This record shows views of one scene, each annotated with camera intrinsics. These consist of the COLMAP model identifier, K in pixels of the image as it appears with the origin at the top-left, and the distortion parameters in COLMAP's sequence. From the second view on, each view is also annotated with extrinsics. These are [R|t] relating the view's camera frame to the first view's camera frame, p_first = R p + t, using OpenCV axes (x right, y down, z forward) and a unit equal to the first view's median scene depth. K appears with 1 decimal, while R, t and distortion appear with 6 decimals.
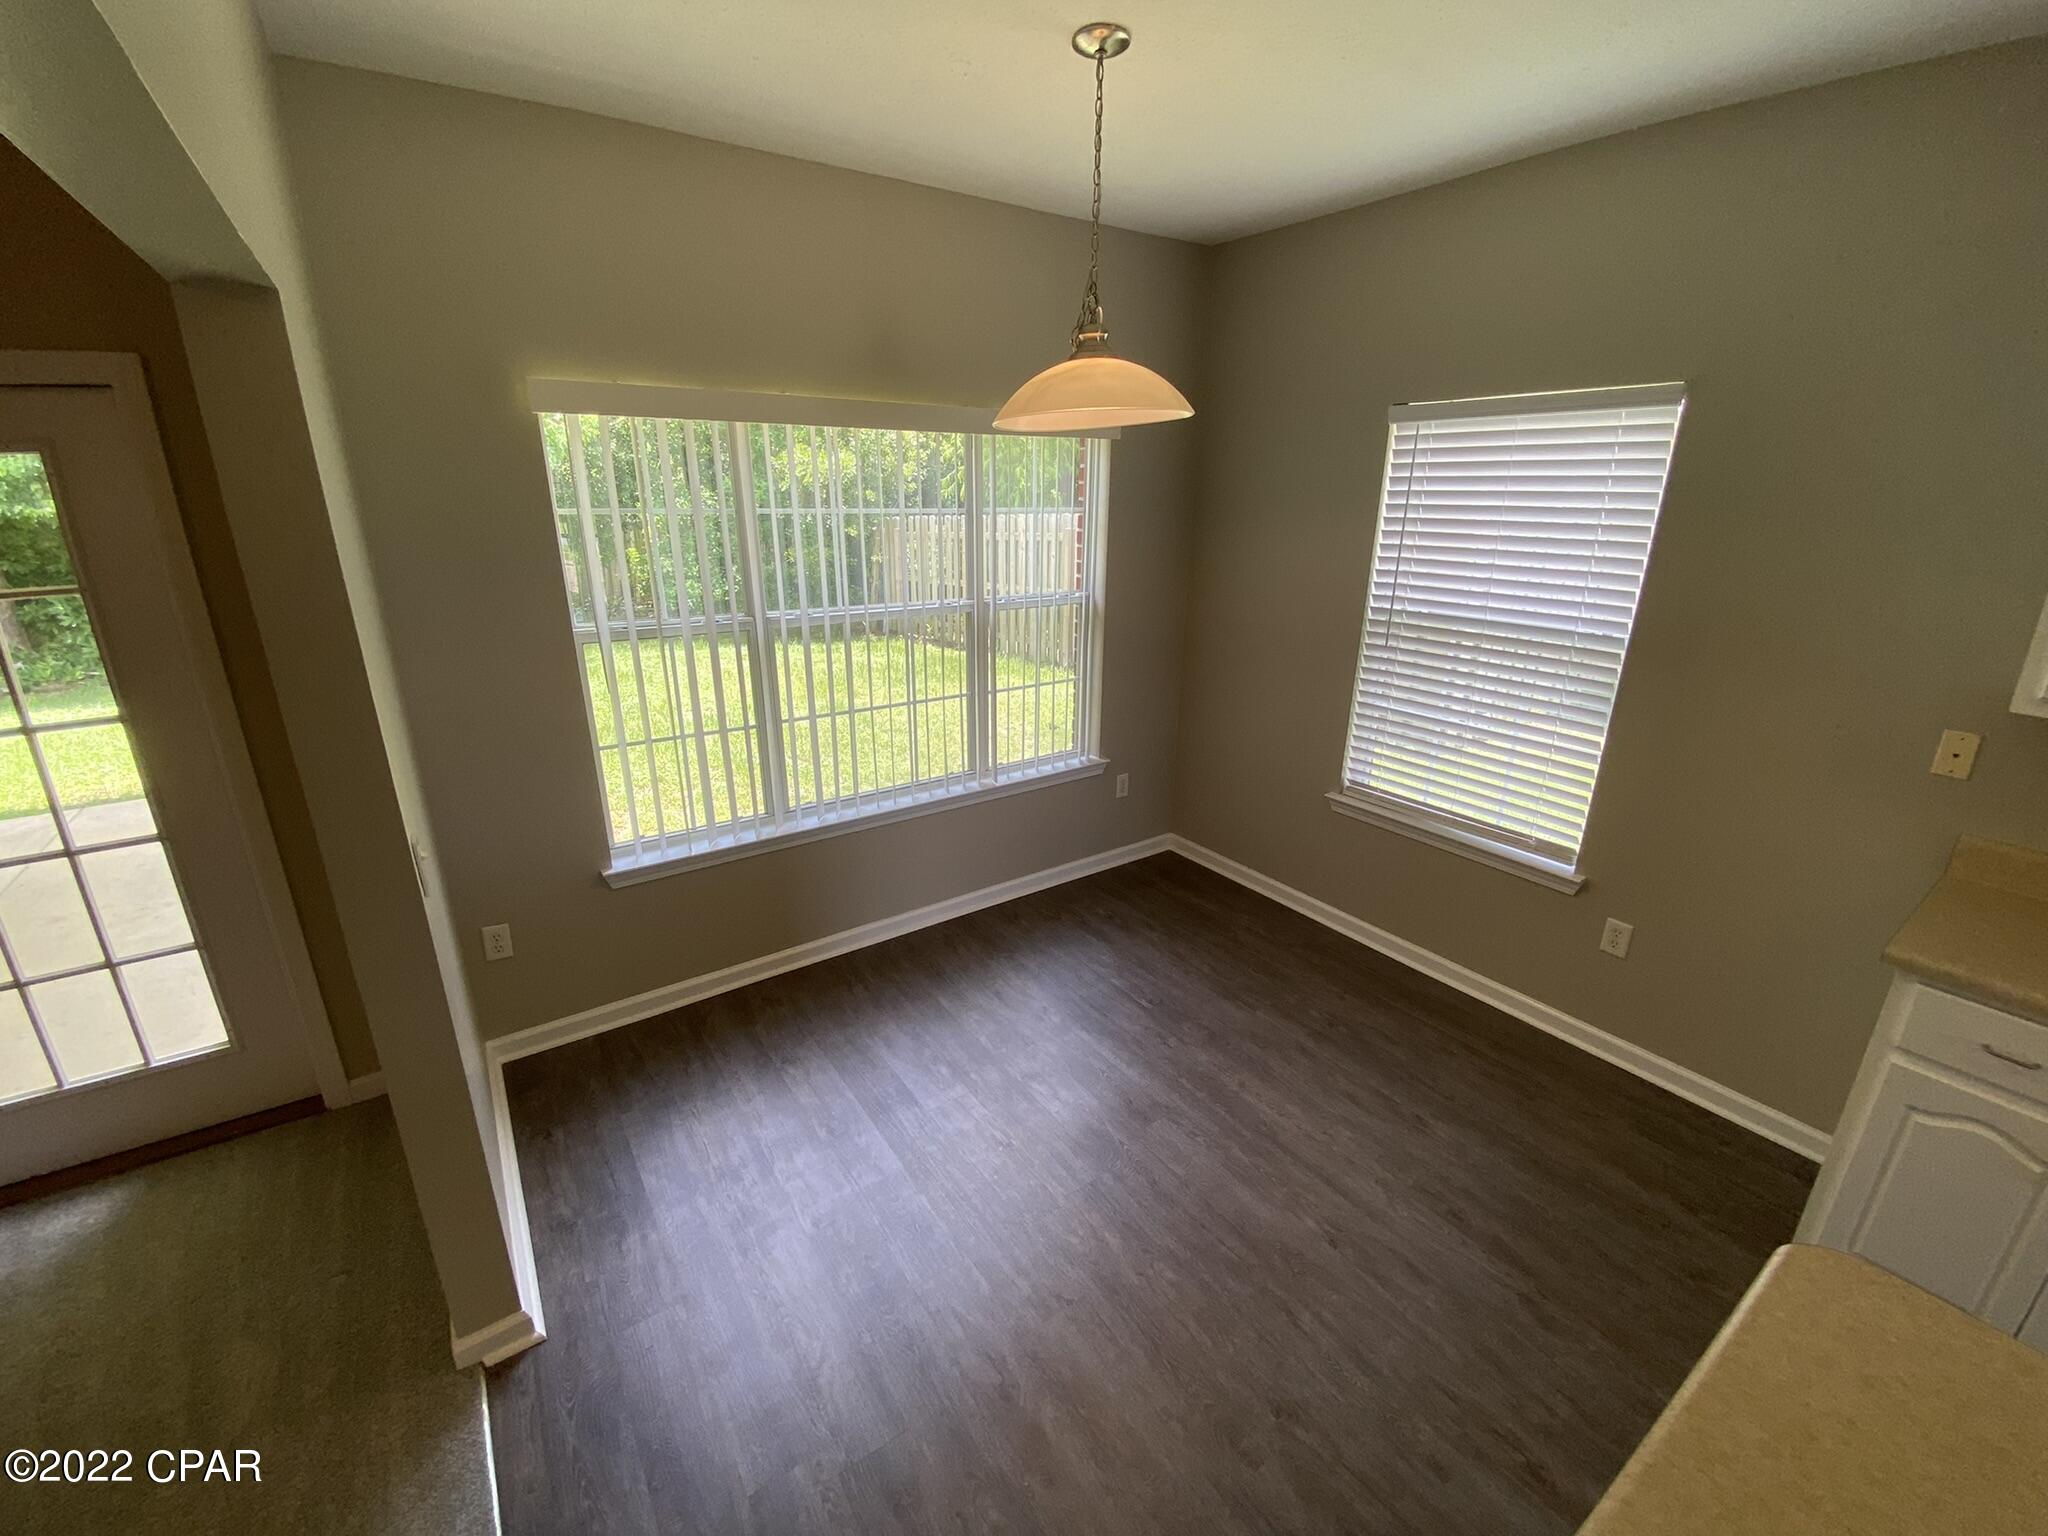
lens RADIAL K [[842.6, 0, 1017.8], [0, 842.6, 775.0], [0, 0, 1]] dist [0.003931, -0.008603]
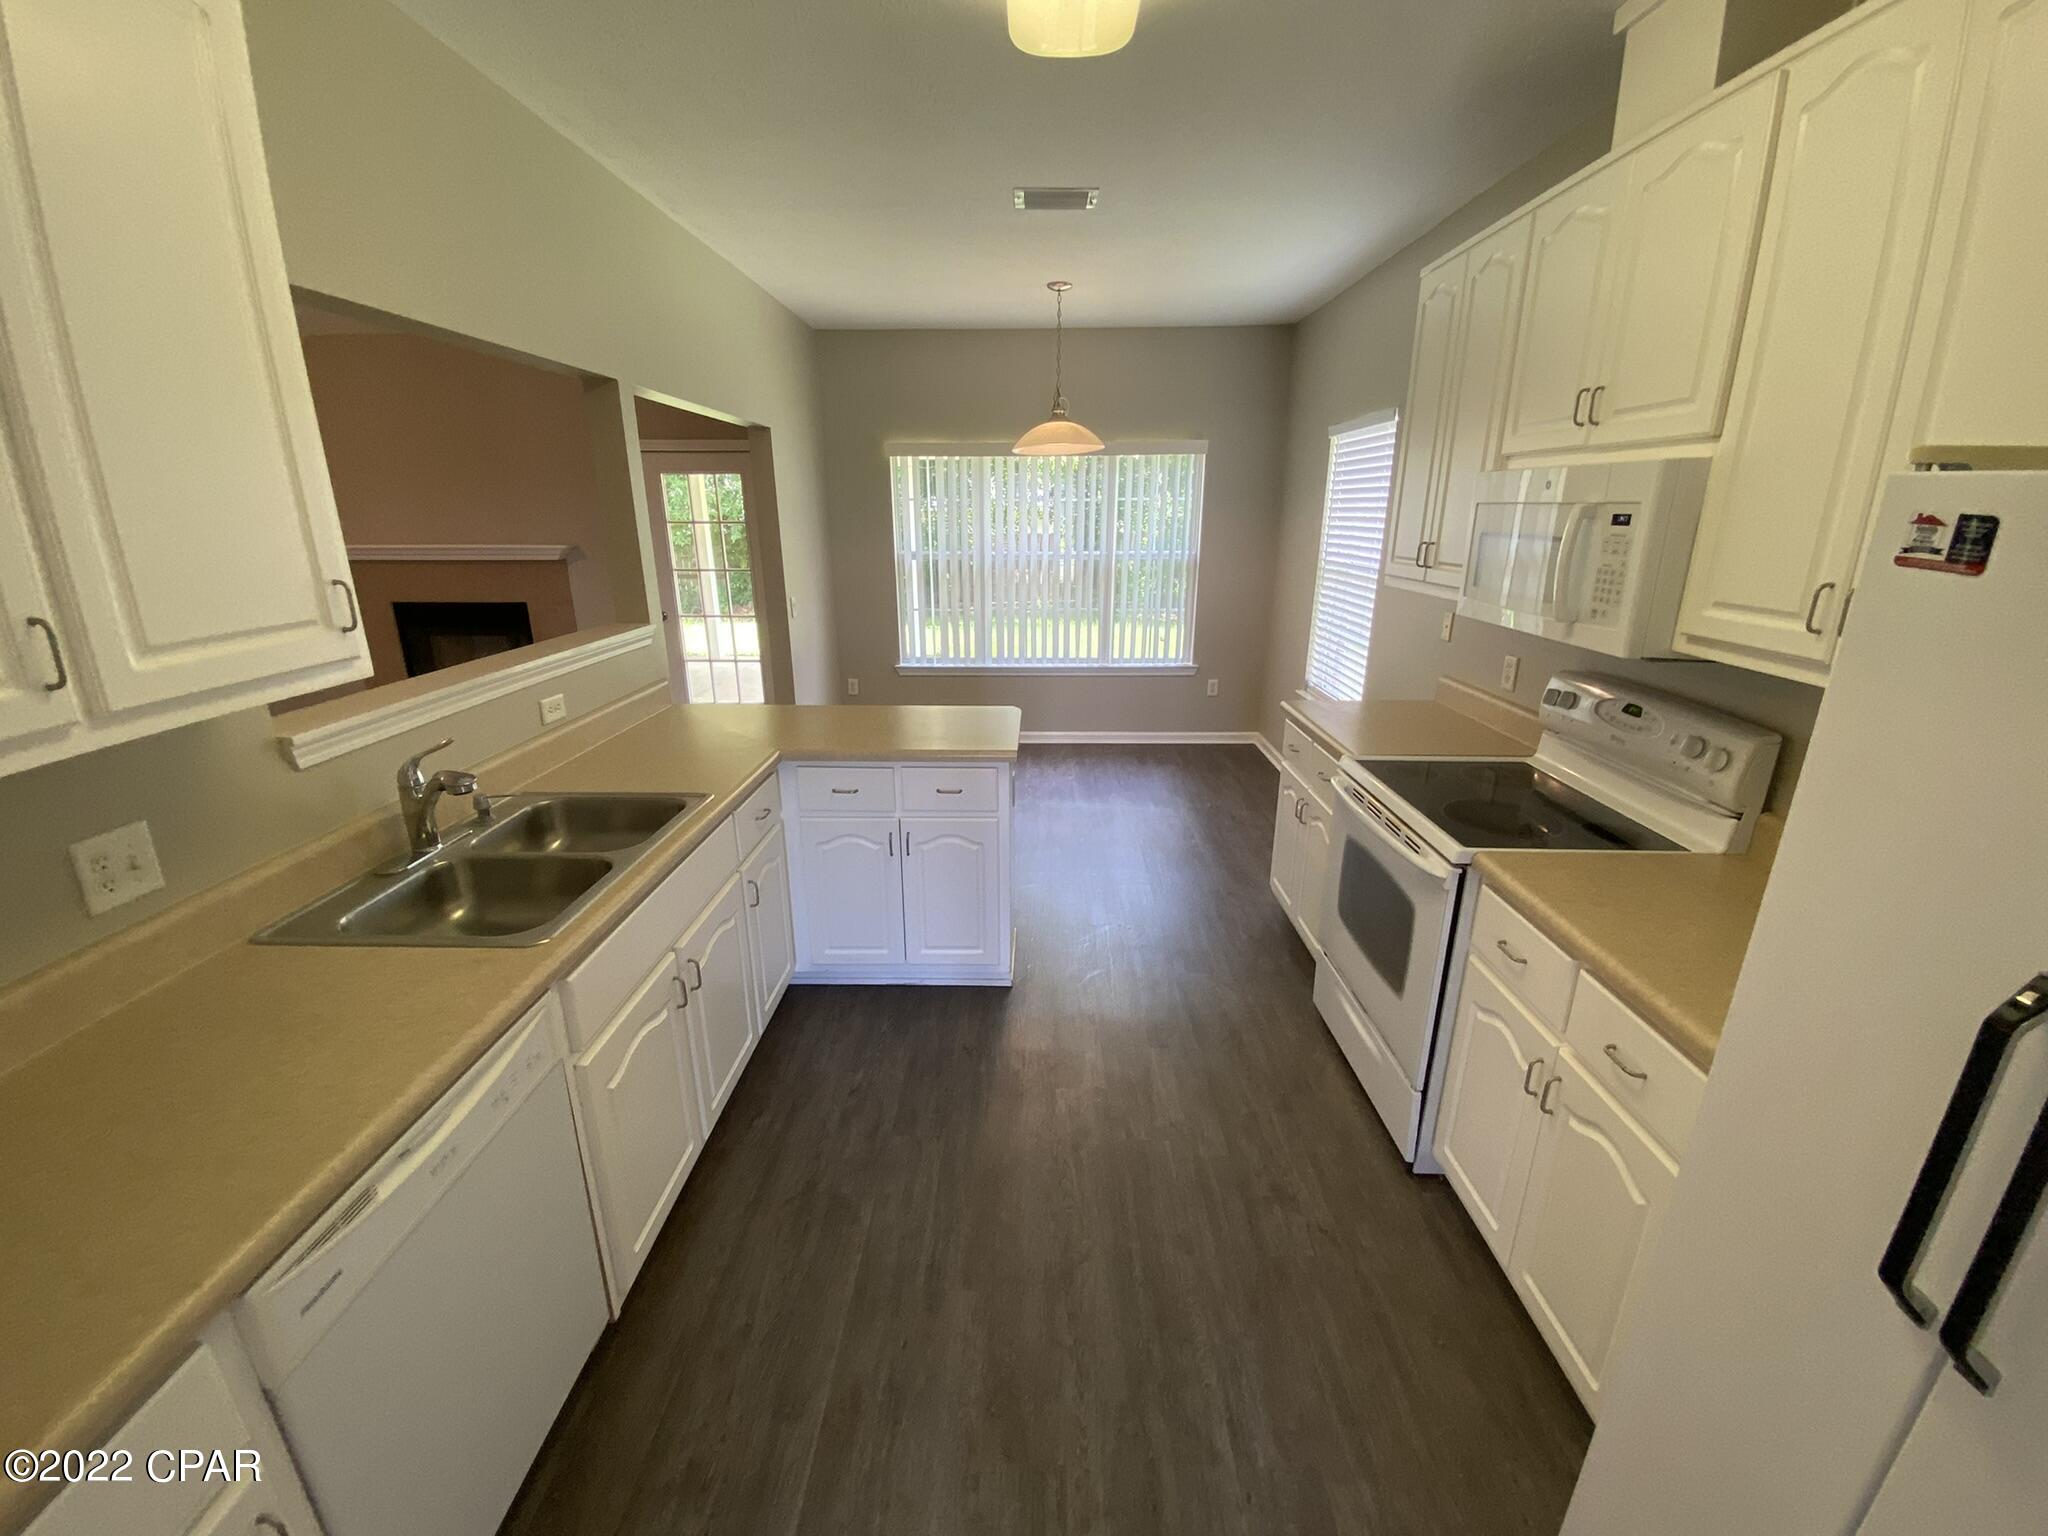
lens RADIAL K [[842.6, 0, 1008.7], [0, 842.6, 775.0], [0, 0, 1]] dist [0.003931, -0.008603]
pose [[0.794850, 0.172935, -0.581642, 1.058543], [-0.189605, 0.981317, 0.032661, 0.266746], [0.576423, 0.084322, 0.812789, -0.573124]]
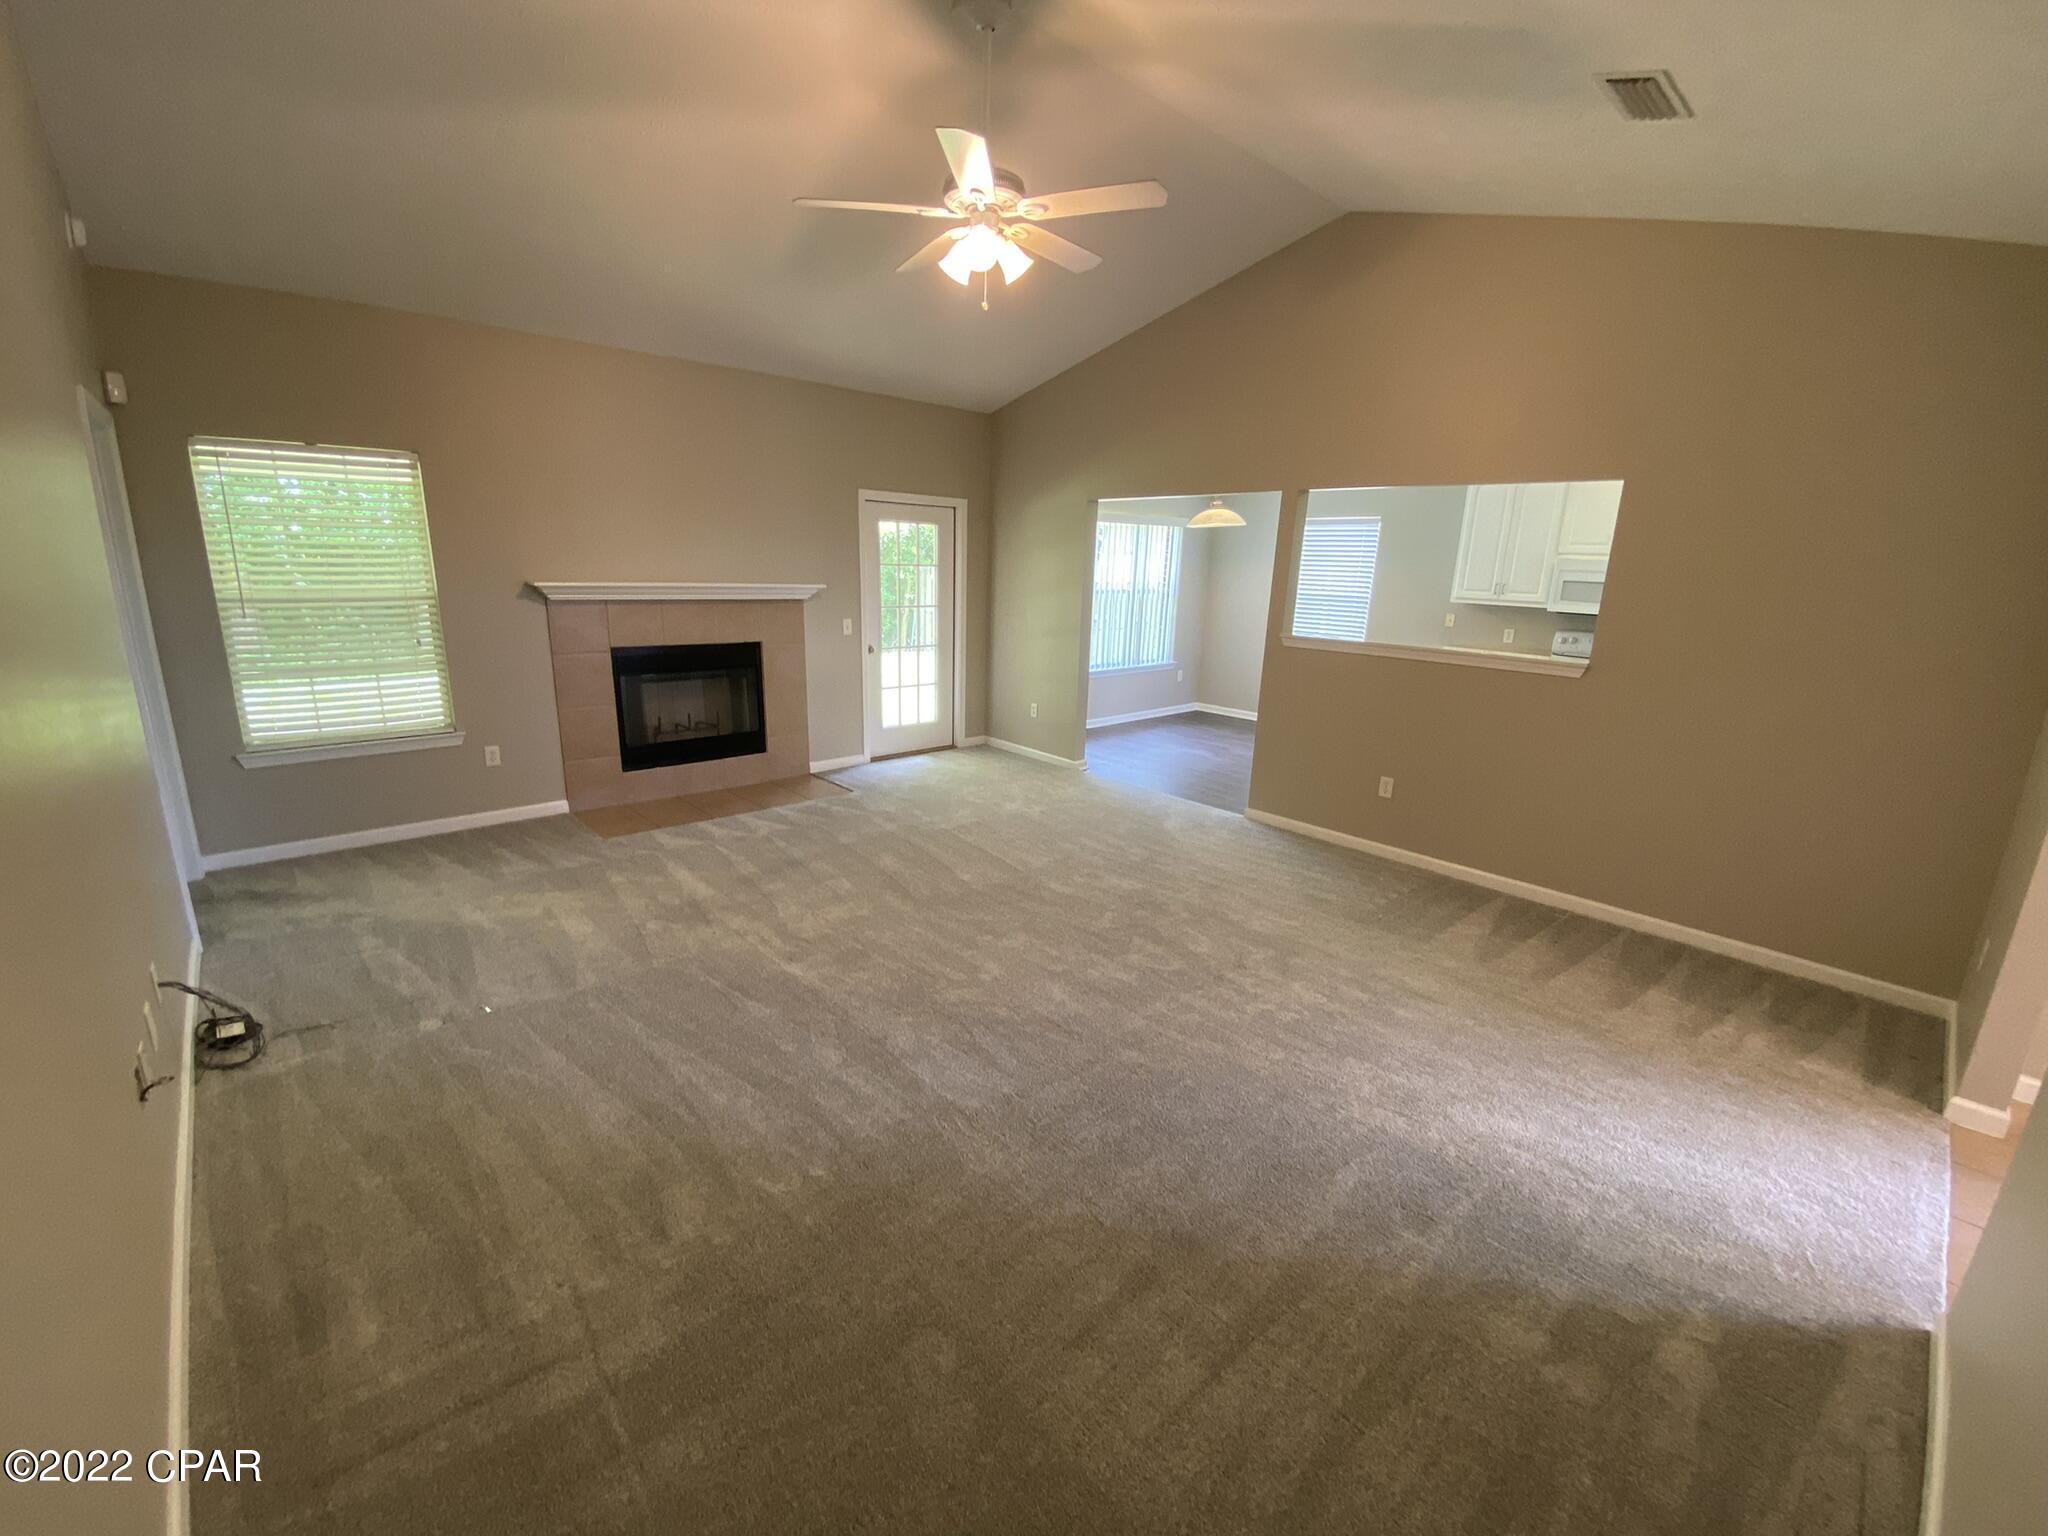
lens RADIAL K [[842.6, 0, 1027.3], [0, 842.6, 774.9], [0, 0, 1]] dist [0.003931, -0.008603]
pose [[0.992813, -0.009061, 0.119328, -0.853625], [0.017226, 0.997566, -0.067564, 0.623742], [-0.118426, 0.069134, 0.990553, -1.715928]]
